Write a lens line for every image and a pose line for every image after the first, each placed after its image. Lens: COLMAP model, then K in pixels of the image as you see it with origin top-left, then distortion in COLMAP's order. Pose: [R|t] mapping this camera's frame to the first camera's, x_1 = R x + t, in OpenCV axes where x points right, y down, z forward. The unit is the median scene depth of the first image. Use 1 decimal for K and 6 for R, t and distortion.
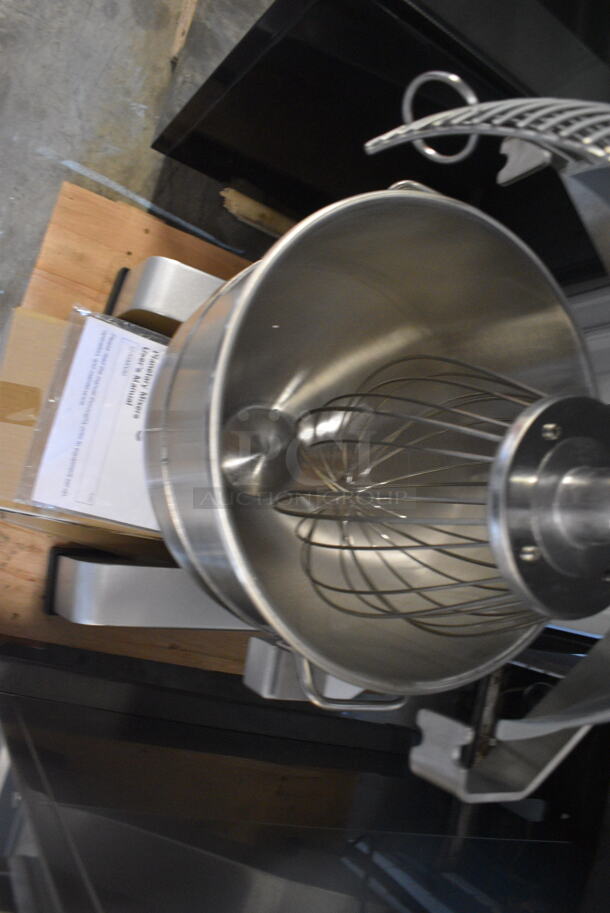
lens RADIAL K [[719.1, 0, 303.1], [0, 719.1, 453.6], [0, 0, 1]] dist [-0.084583, 0.009758]
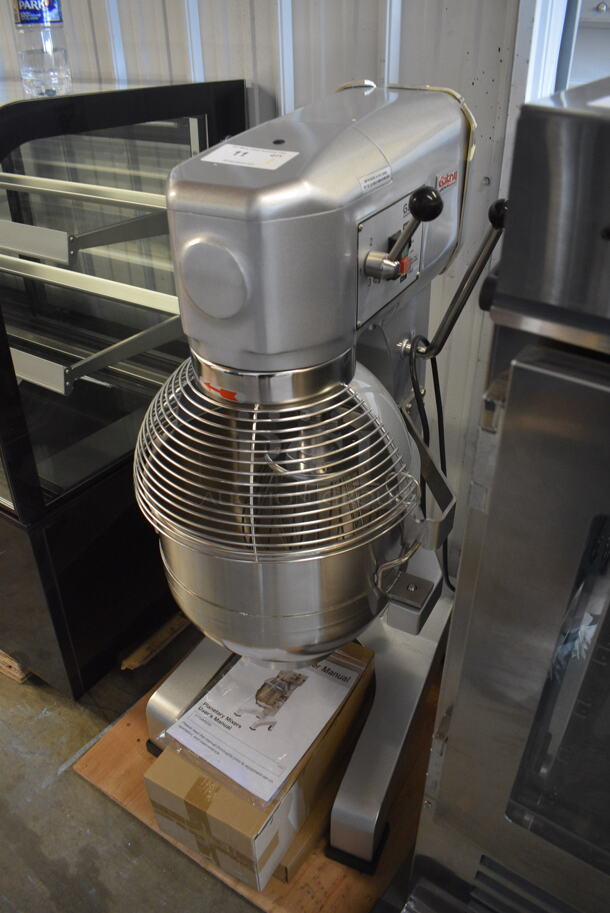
lens RADIAL K [[719.1, 0, 312.1], [0, 719.1, 460.1], [0, 0, 1]] dist [-0.084583, 0.009758]
pose [[0.268819, -0.870678, 0.411894, -0.244359], [0.955326, 0.186477, -0.229301, 0.248841], [0.122838, 0.455133, 0.881909, -0.402782]]
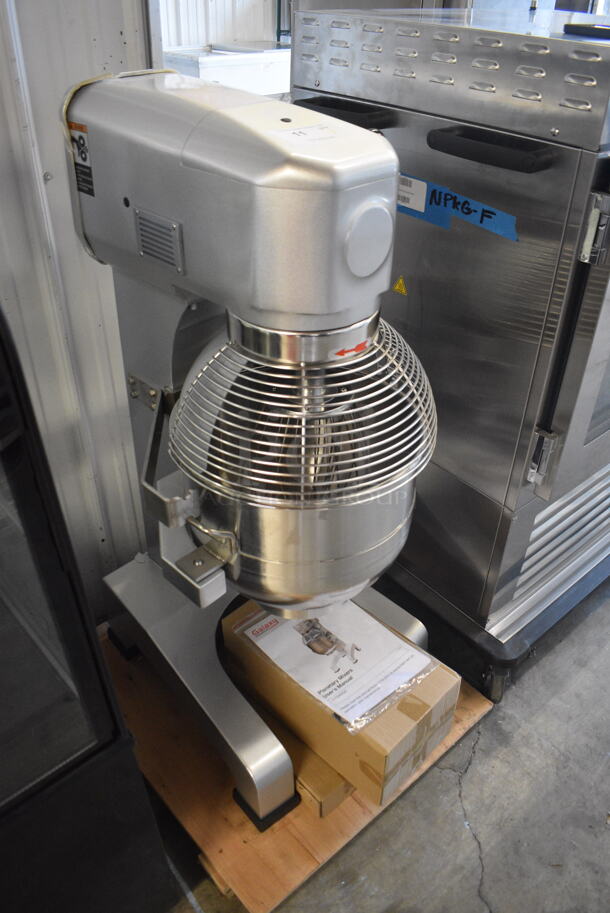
lens RADIAL K [[719.1, 0, 308.3], [0, 719.1, 457.1], [0, 0, 1]] dist [-0.084583, 0.009758]
pose [[-0.734020, -0.672145, 0.097138, -0.001269], [0.516424, -0.459535, 0.722588, -0.781811], [-0.441046, 0.580559, 0.684420, -0.233618]]
